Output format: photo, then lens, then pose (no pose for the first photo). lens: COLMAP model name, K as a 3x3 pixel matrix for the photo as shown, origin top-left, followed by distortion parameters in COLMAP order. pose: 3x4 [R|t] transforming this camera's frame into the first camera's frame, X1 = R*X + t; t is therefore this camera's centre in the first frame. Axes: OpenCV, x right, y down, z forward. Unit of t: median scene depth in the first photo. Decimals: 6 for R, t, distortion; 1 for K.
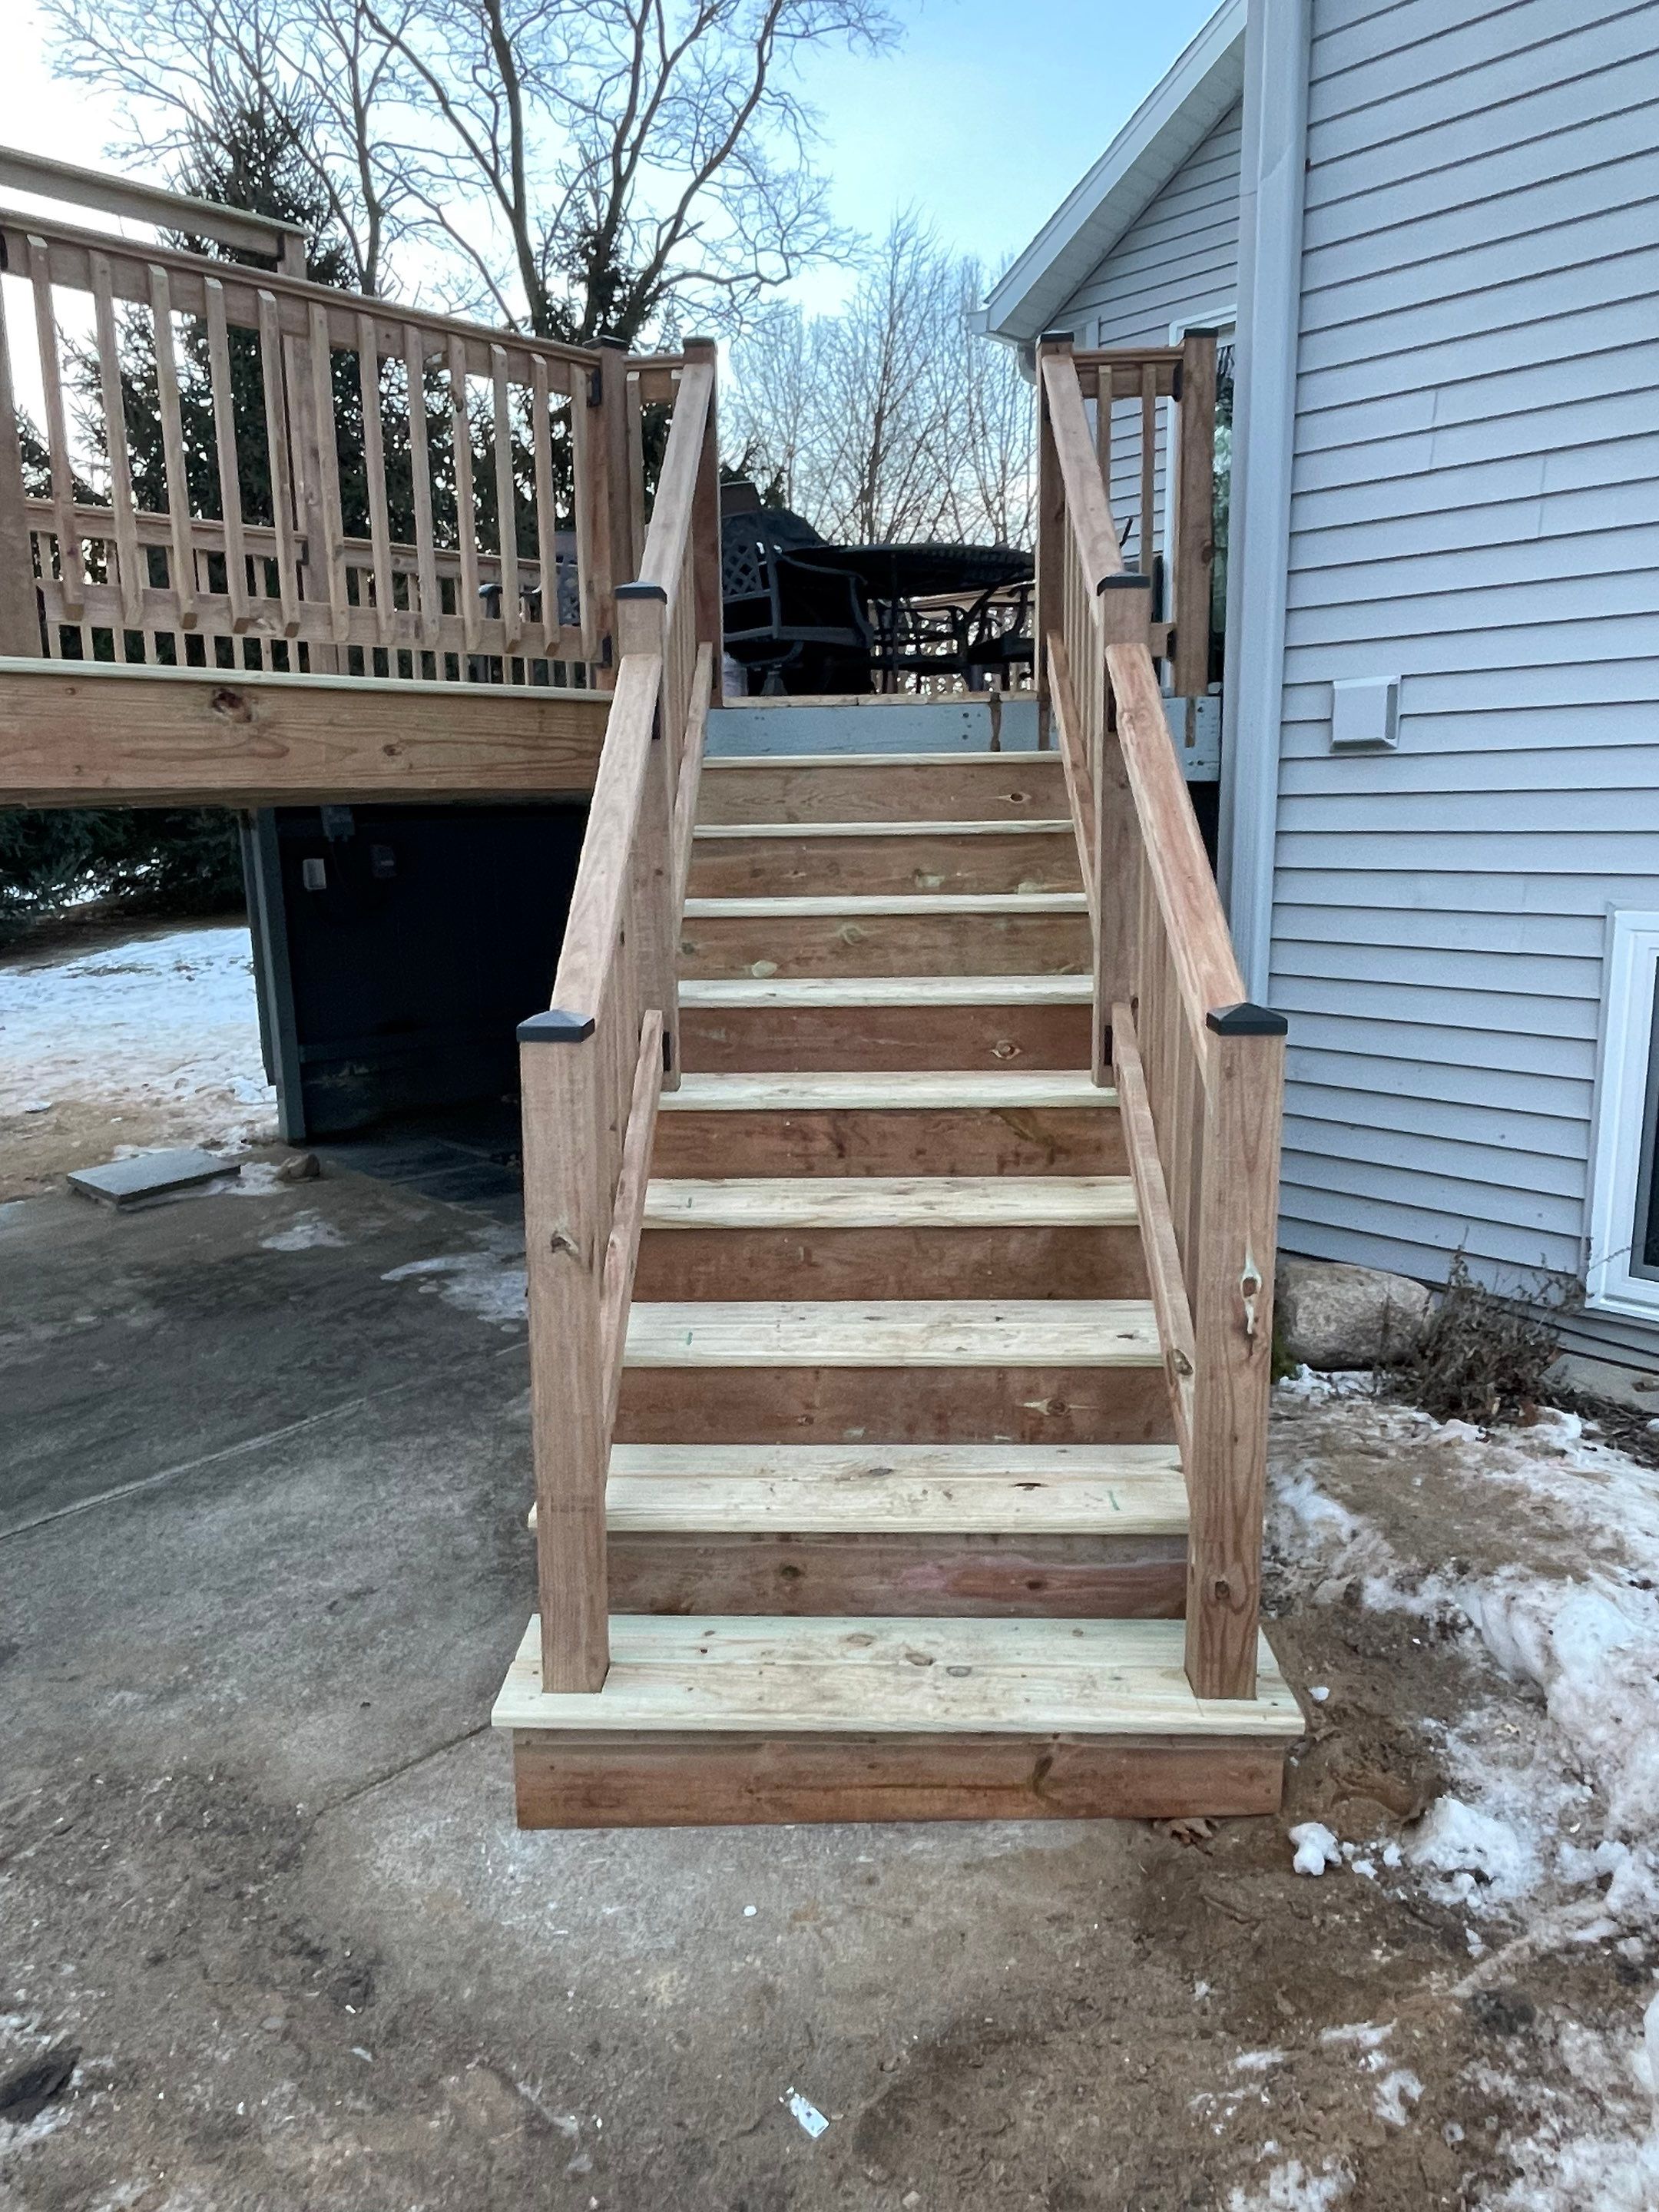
lens RADIAL K [[1457.9, 0, 811.9], [0, 1457.9, 1095.0], [0, 0, 1]] dist [0.003787, -0.009176]
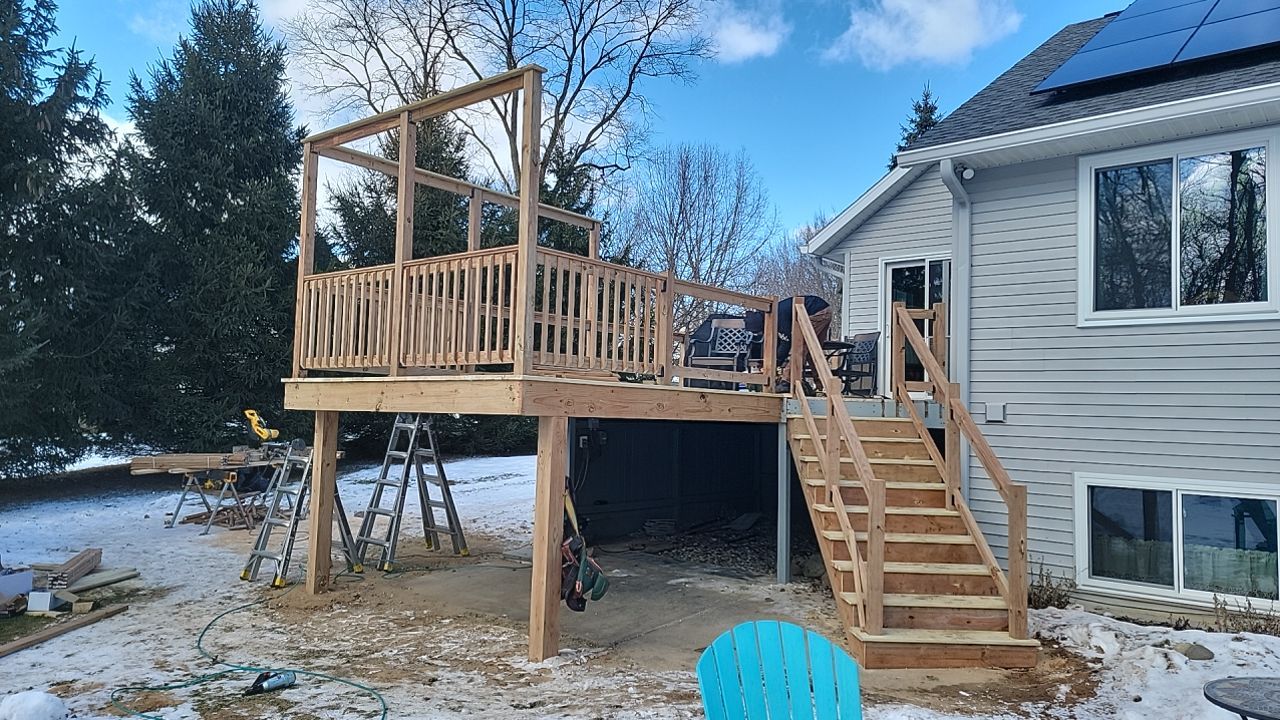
lens RADIAL K [[877.4, 0, 644.3], [0, 877.4, 362.0], [0, 0, 1]] dist [0.072010, -0.027154]
pose [[0.993608, 0.052416, 0.099981, -0.738256], [-0.025958, 0.968019, -0.249531, 0.188244], [-0.109863, 0.245341, 0.963192, -1.072430]]
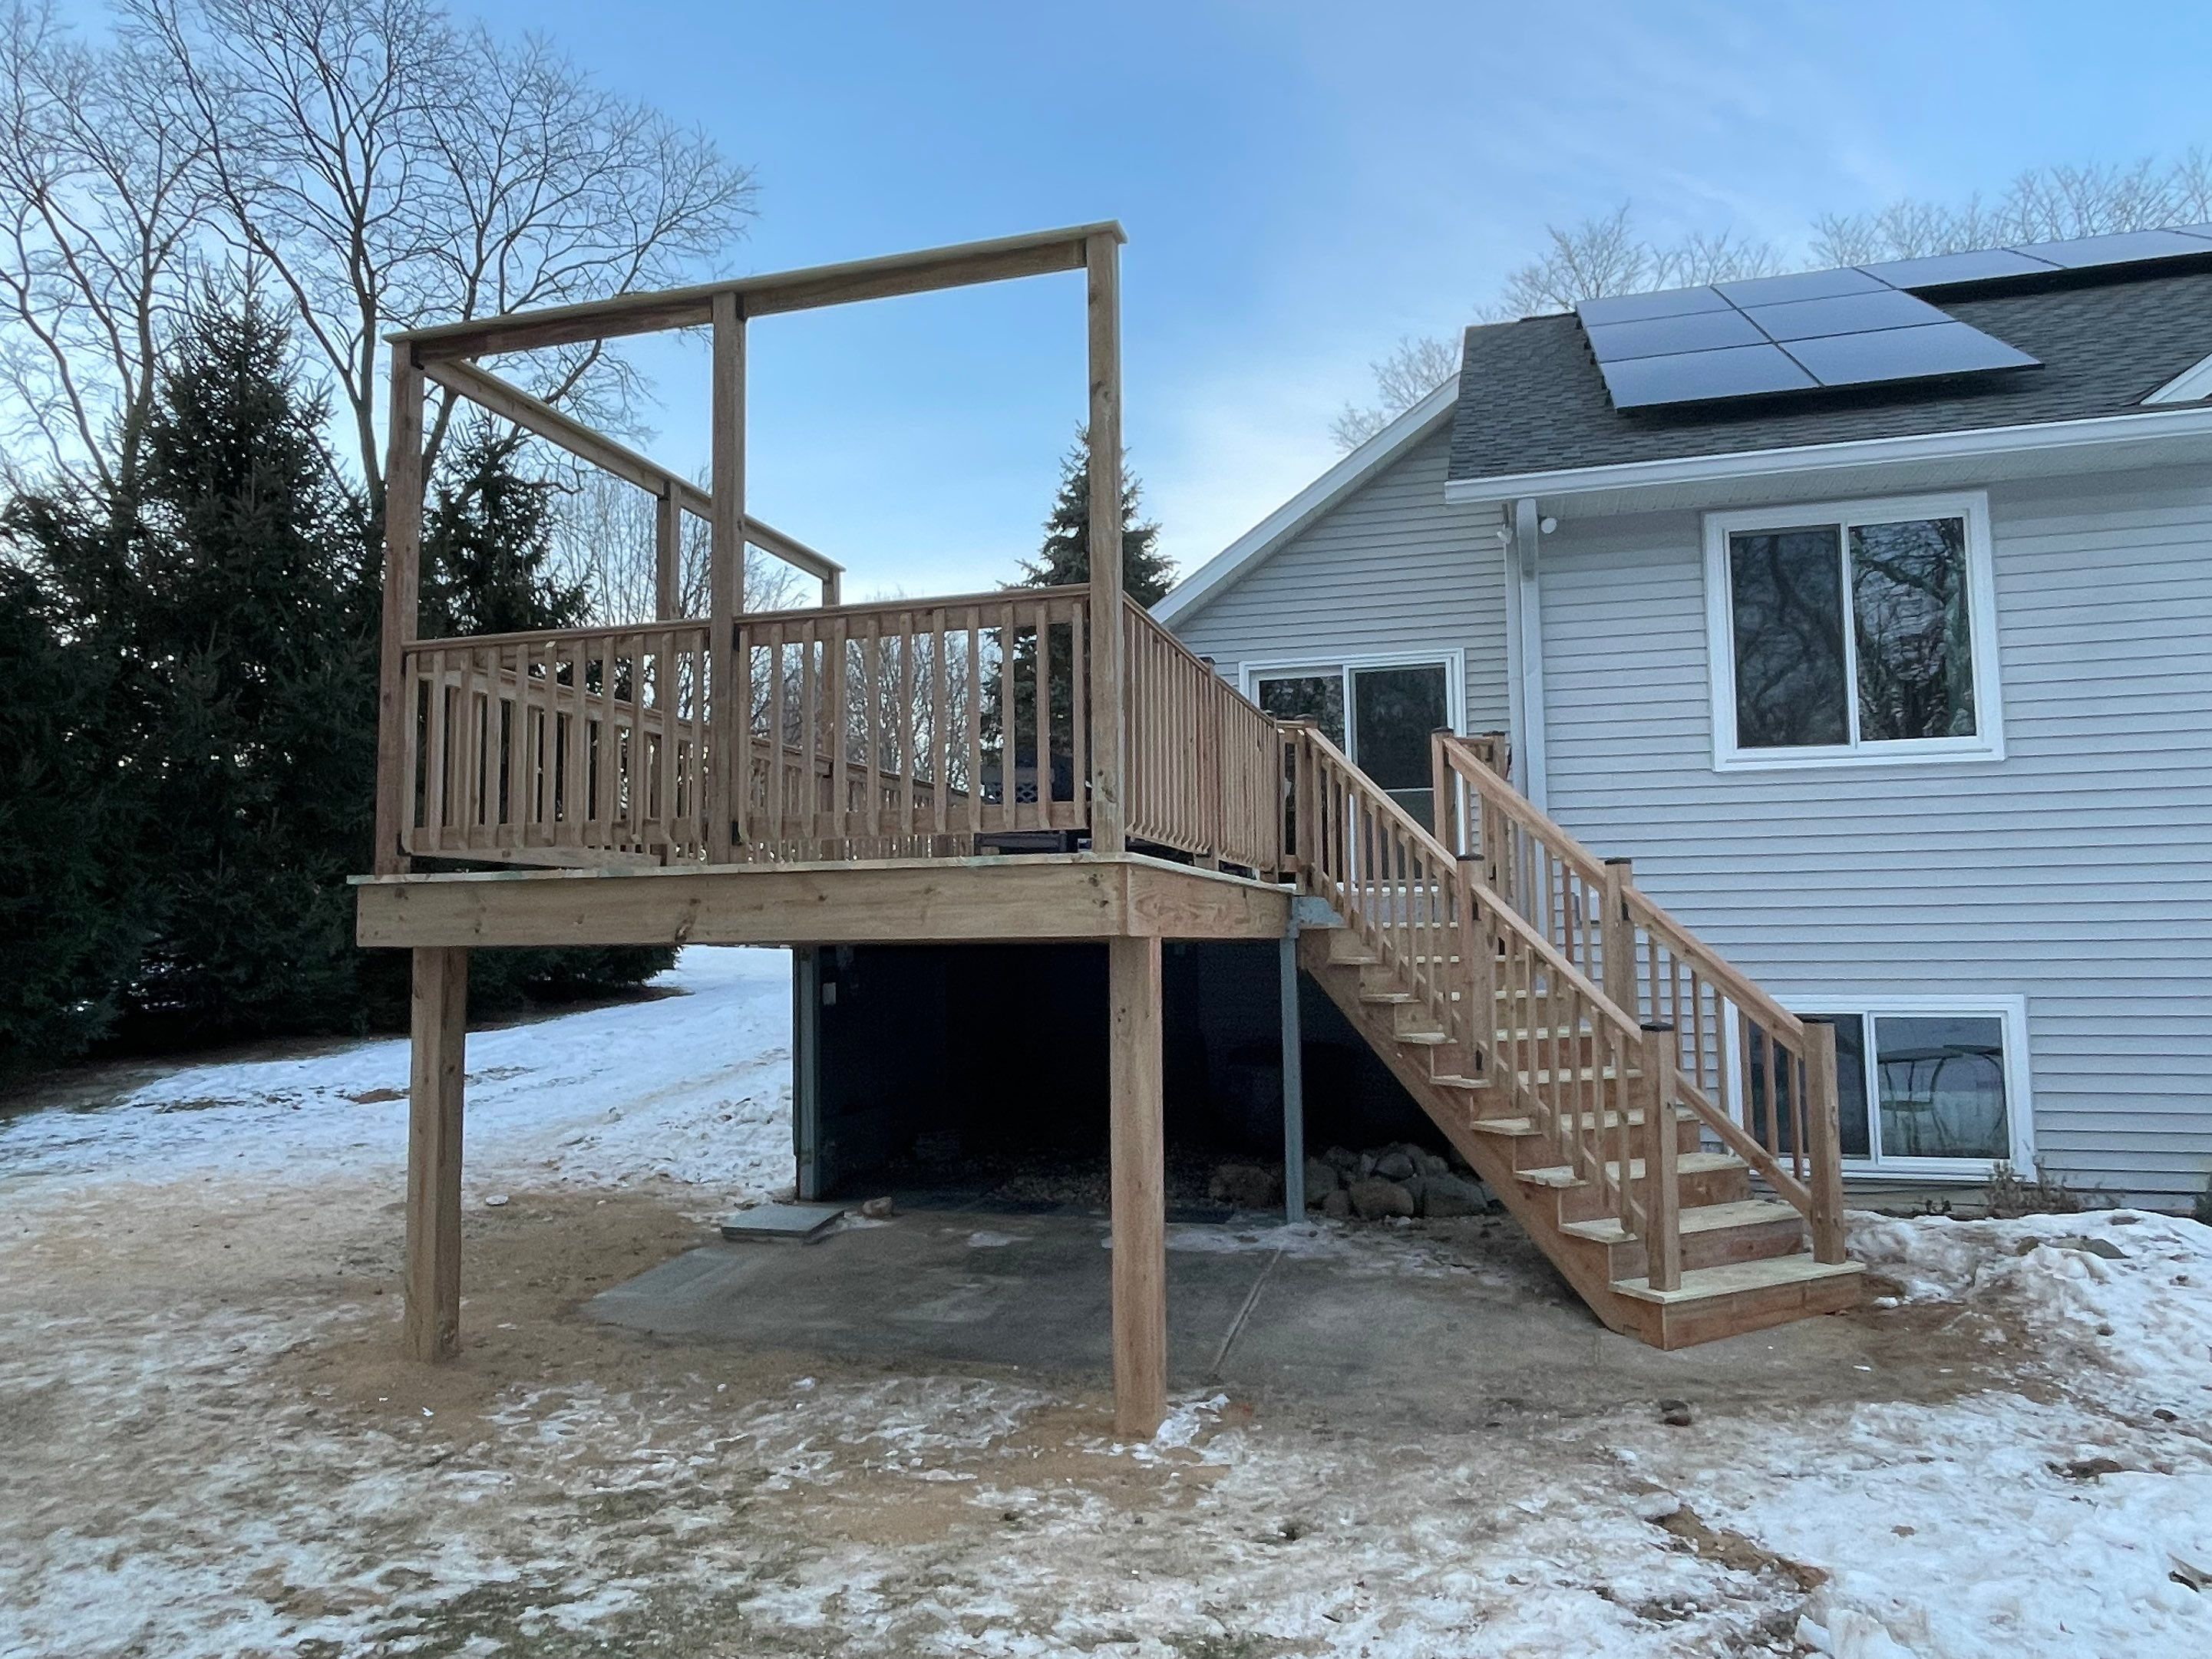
lens RADIAL K [[1457.8, 0, 1086.5], [0, 1457.8, 828.0], [0, 0, 1]] dist [0.003787, -0.009176]
pose [[0.873148, 0.046543, 0.485227, -1.476649], [0.087679, 0.964200, -0.250261, 0.111641], [-0.479504, 0.261060, 0.837809, -0.543560]]
